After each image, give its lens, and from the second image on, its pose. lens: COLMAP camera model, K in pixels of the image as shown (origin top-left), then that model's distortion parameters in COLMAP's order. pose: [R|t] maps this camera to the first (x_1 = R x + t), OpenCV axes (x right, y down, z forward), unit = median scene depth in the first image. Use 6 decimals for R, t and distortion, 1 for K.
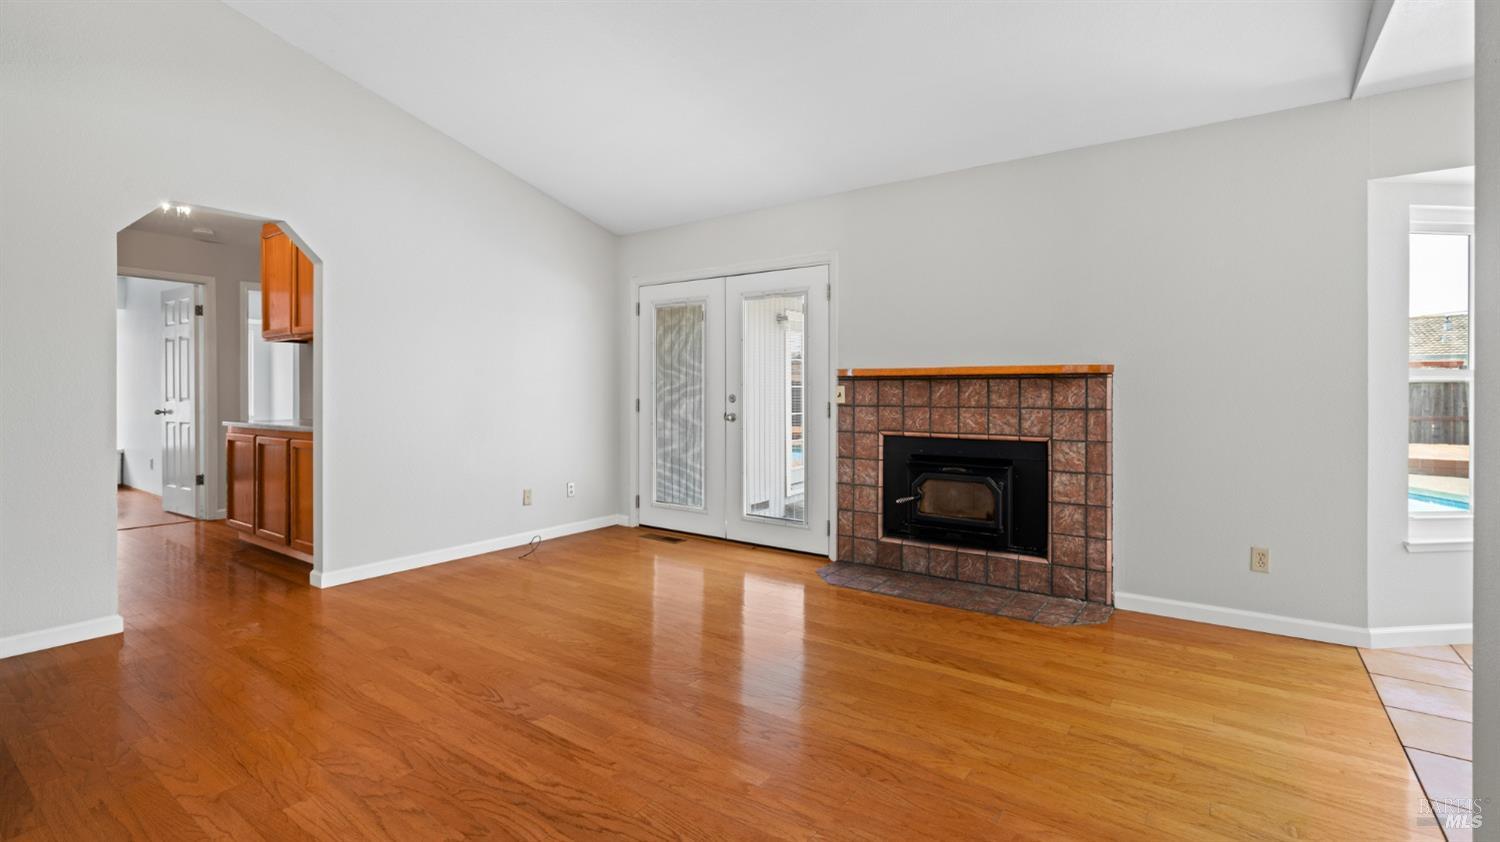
lens RADIAL K [[673.4, 0, 744.4], [0, 673.4, 405.9], [0, 0, 1]] dist [-0.000506, 0.001924]
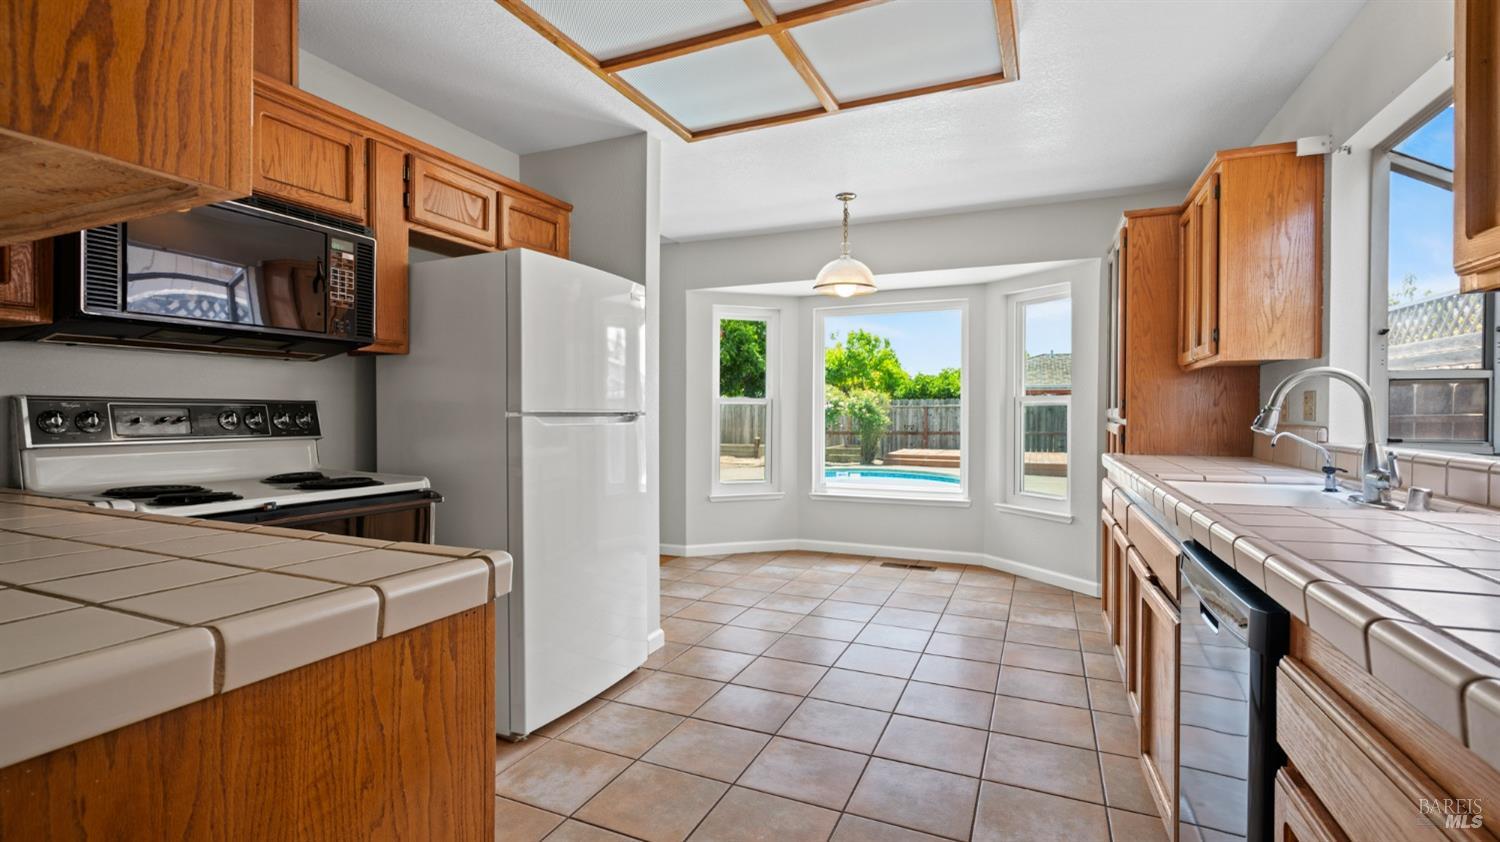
lens RADIAL K [[673.4, 0, 750.3], [0, 673.4, 416.0], [0, 0, 1]] dist [-0.000506, 0.001924]
pose [[0.977930, 0.003358, 0.208906, 0.776963], [-0.000552, 0.999909, -0.013489, 0.017978], [-0.208933, 0.013076, 0.977843, -0.804757]]
